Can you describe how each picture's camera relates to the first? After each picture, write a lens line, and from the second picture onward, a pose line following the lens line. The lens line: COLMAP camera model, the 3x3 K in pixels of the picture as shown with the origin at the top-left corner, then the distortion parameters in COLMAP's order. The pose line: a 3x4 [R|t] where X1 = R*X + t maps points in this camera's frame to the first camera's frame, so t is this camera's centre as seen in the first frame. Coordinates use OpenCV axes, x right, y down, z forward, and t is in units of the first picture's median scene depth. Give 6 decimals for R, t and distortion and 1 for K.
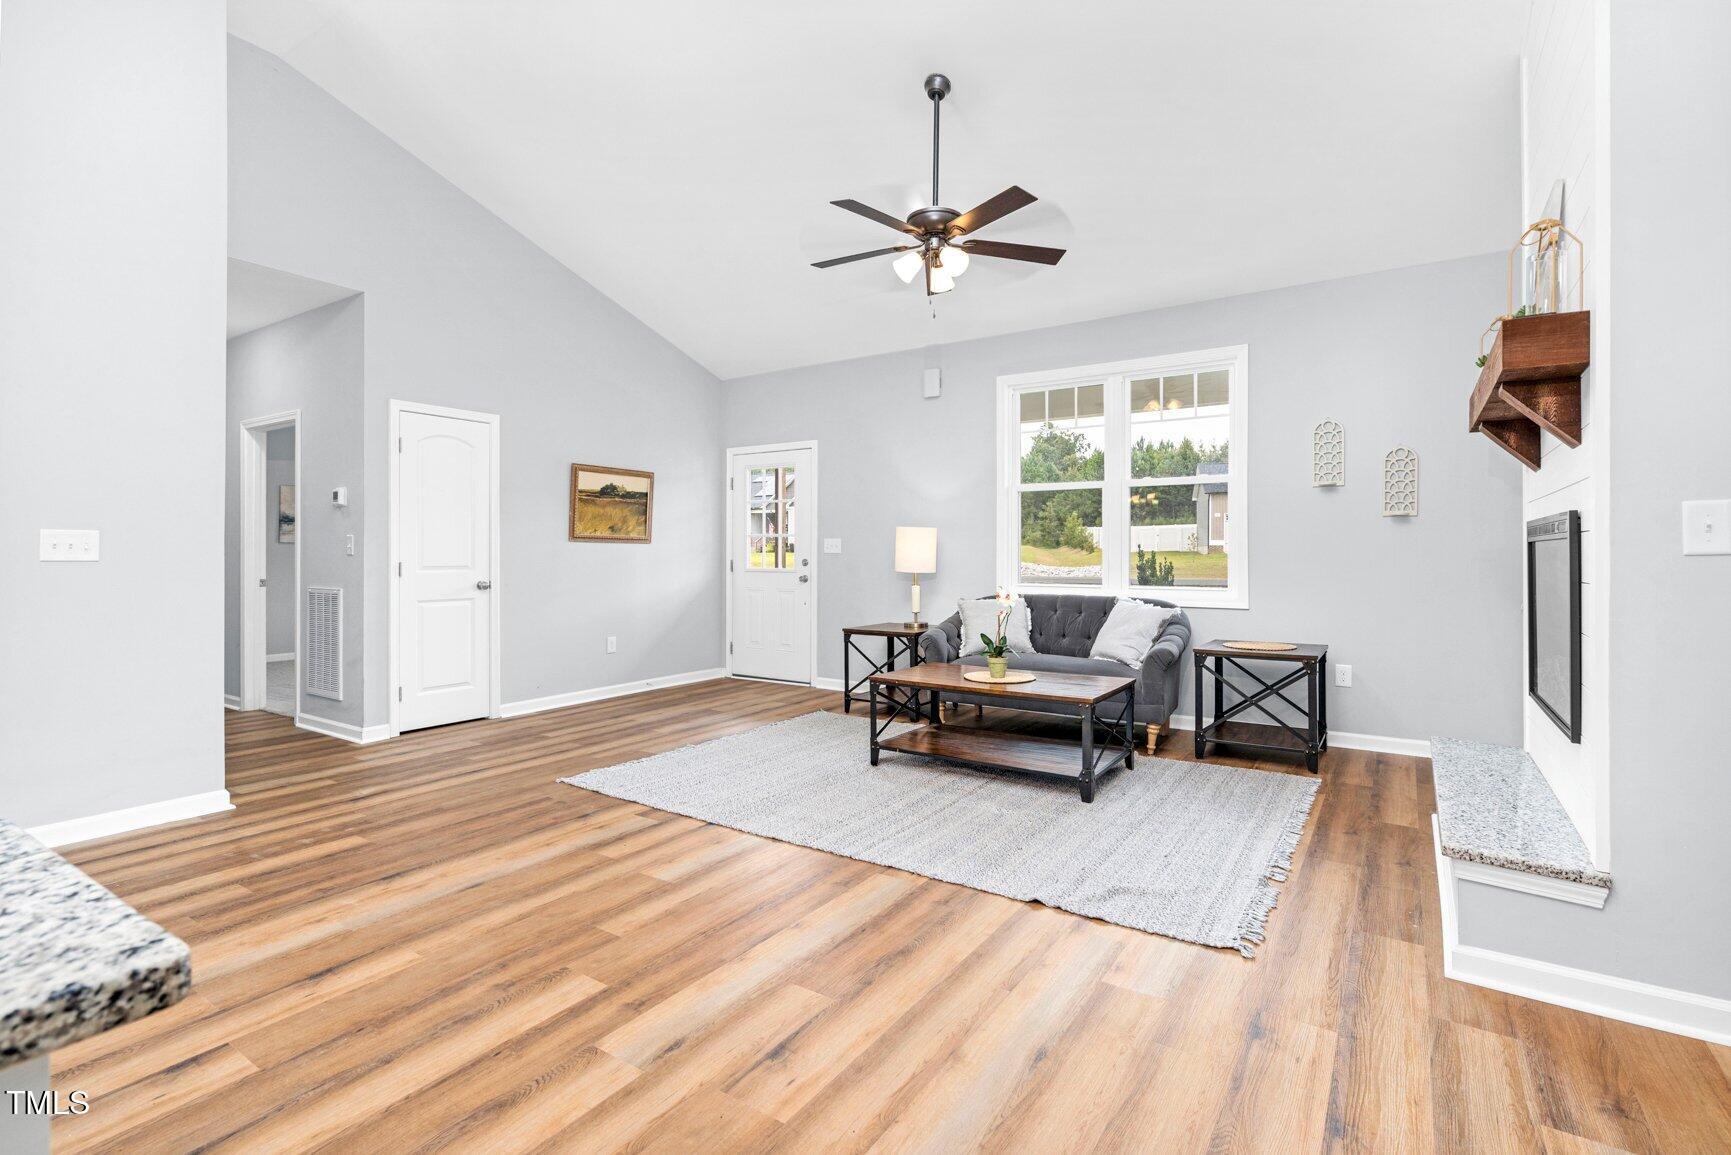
lens RADIAL K [[813.9, 0, 870.8], [0, 813.9, 553.6], [0, 0, 1]] dist [0.000379, -0.000029]
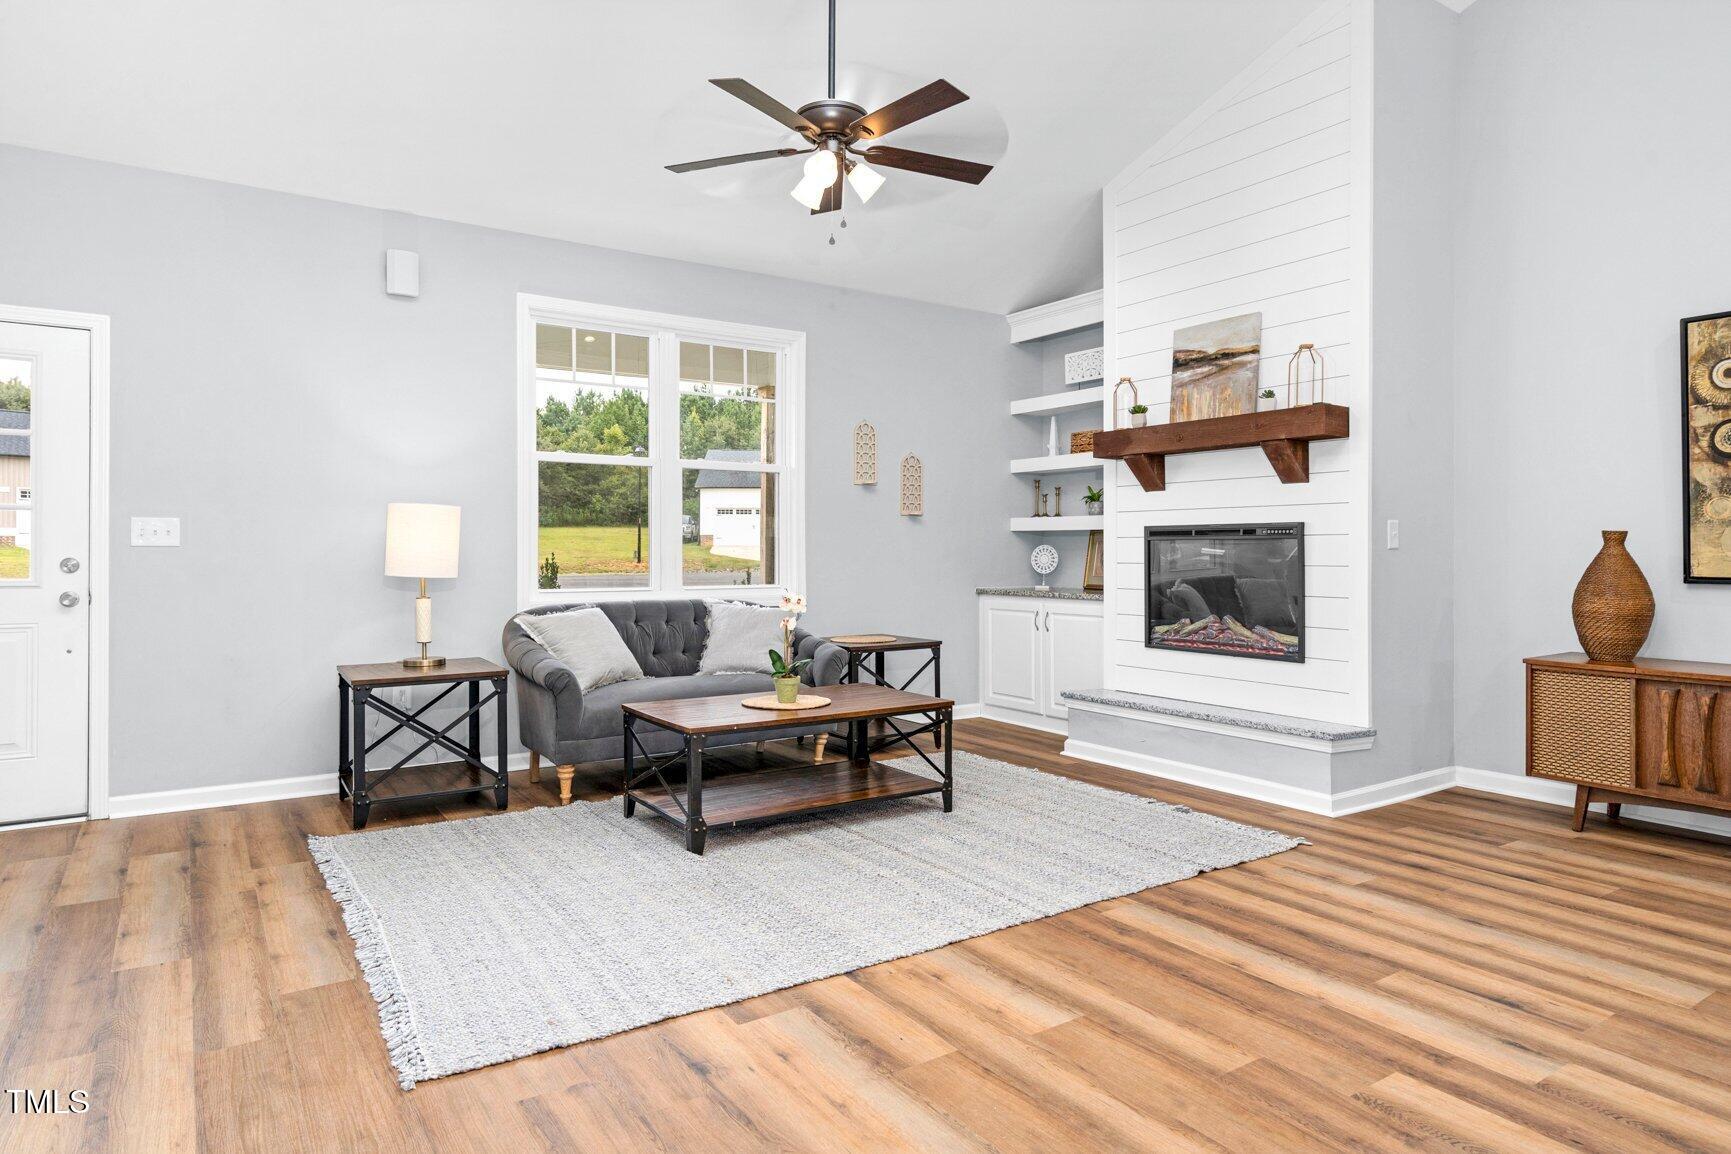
lens RADIAL K [[1013.3, 0, 866.3], [0, 1013.3, 548.5], [0, 0, 1]] dist [0.000942, 0.000313]
pose [[0.385250, 0.001530, 0.922811, -0.813817], [-0.000704, 0.999999, -0.001364, 0.002787], [-0.922812, -0.000124, 0.385251, 0.607578]]
